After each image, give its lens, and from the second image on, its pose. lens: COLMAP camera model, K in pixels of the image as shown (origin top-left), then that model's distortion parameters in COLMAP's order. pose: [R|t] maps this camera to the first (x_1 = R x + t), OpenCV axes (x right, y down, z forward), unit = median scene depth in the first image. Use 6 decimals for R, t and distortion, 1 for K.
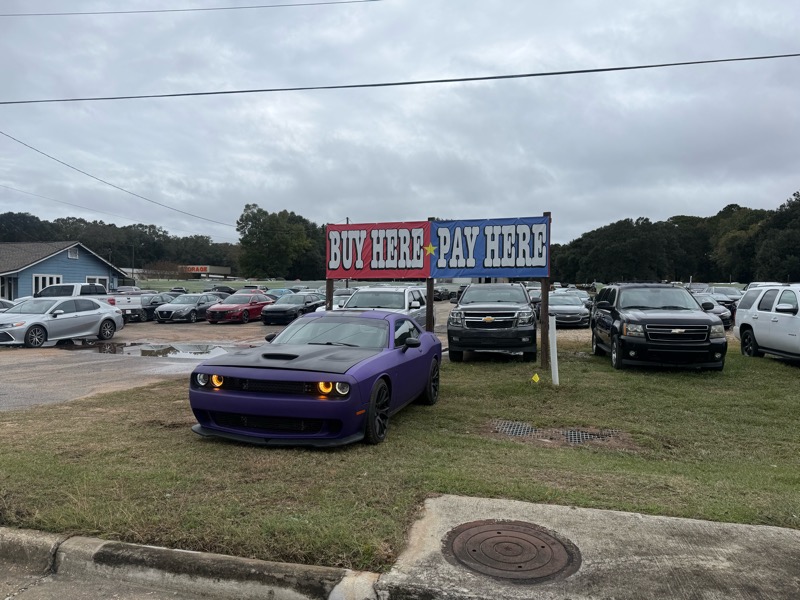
lens RADIAL K [[549.3, 0, 389.0], [0, 549.3, 294.8], [0, 0, 1]] dist [0.034379, -0.053868]
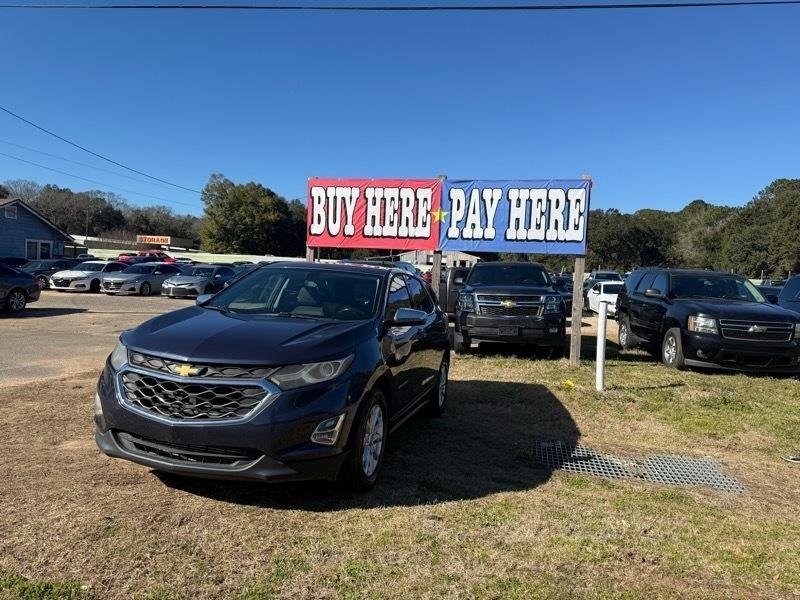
lens RADIAL K [[549.3, 0, 398.2], [0, 549.3, 304.2], [0, 0, 1]] dist [0.034379, -0.053868]
pose [[0.996420, 0.036140, 0.076426, -0.041639], [-0.039957, 0.997998, 0.049020, 0.010790], [-0.074501, -0.051898, 0.995870, 0.194124]]
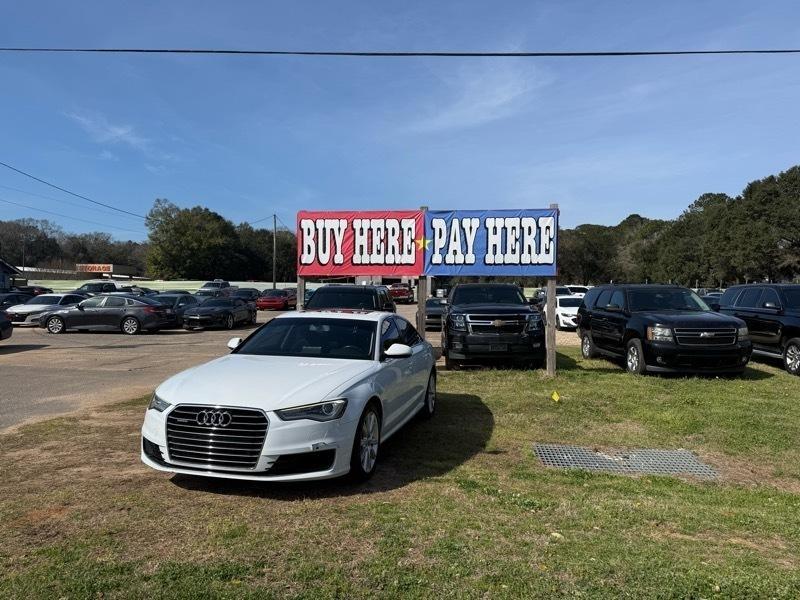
lens RADIAL K [[549.3, 0, 400.8], [0, 549.3, 309.9], [0, 0, 1]] dist [0.034379, -0.053868]
pose [[0.985810, 0.000153, 0.167863, -0.105789], [-0.003943, 0.999745, 0.022242, 0.004261], [-0.167816, -0.022588, 0.985559, 0.141999]]
